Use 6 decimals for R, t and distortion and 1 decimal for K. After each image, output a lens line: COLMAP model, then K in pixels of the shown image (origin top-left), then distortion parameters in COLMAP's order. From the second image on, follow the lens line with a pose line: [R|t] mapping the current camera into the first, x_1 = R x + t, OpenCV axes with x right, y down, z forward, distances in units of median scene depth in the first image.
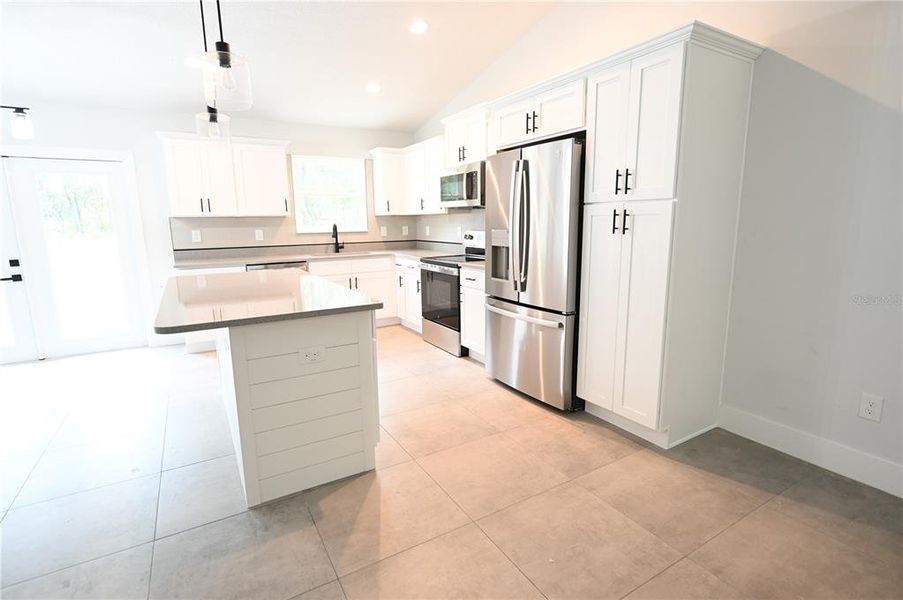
lens RADIAL K [[439.3, 0, 451.5], [0, 439.3, 300.0], [0, 0, 1]] dist [-0.000180, -0.000205]
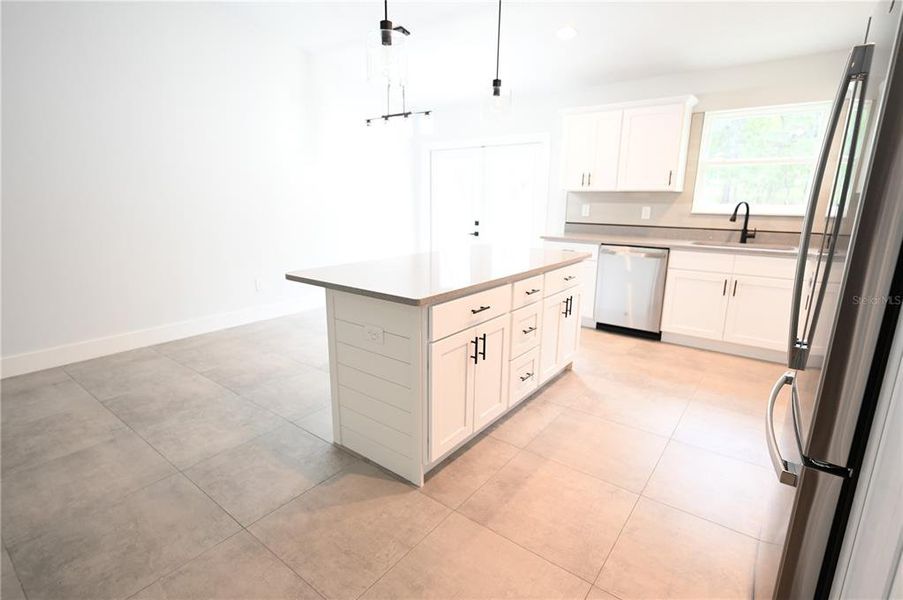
lens RADIAL K [[439.3, 0, 451.5], [0, 439.3, 300.0], [0, 0, 1]] dist [-0.000180, -0.000205]
pose [[0.375417, 0.228133, -0.898341, 0.272140], [-0.181851, 0.968526, 0.169961, -0.064050], [0.908841, 0.099558, 0.405088, 0.343040]]
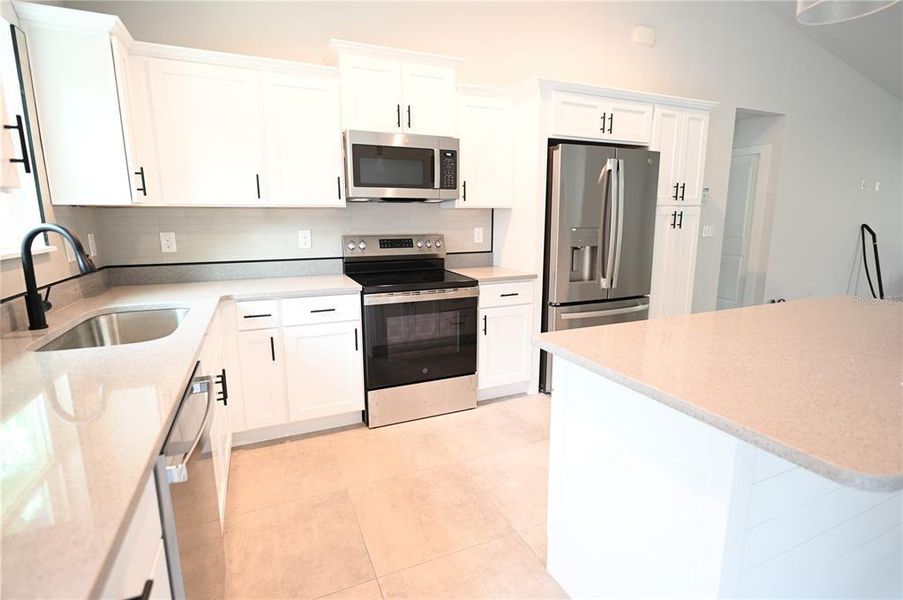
lens RADIAL K [[439.3, 0, 451.5], [0, 439.3, 300.0], [0, 0, 1]] dist [-0.000180, -0.000205]
pose [[0.119275, -0.170455, 0.978120, -0.610245], [0.180891, 0.972395, 0.147399, -0.143070], [-0.976244, 0.159352, 0.146816, 0.827430]]
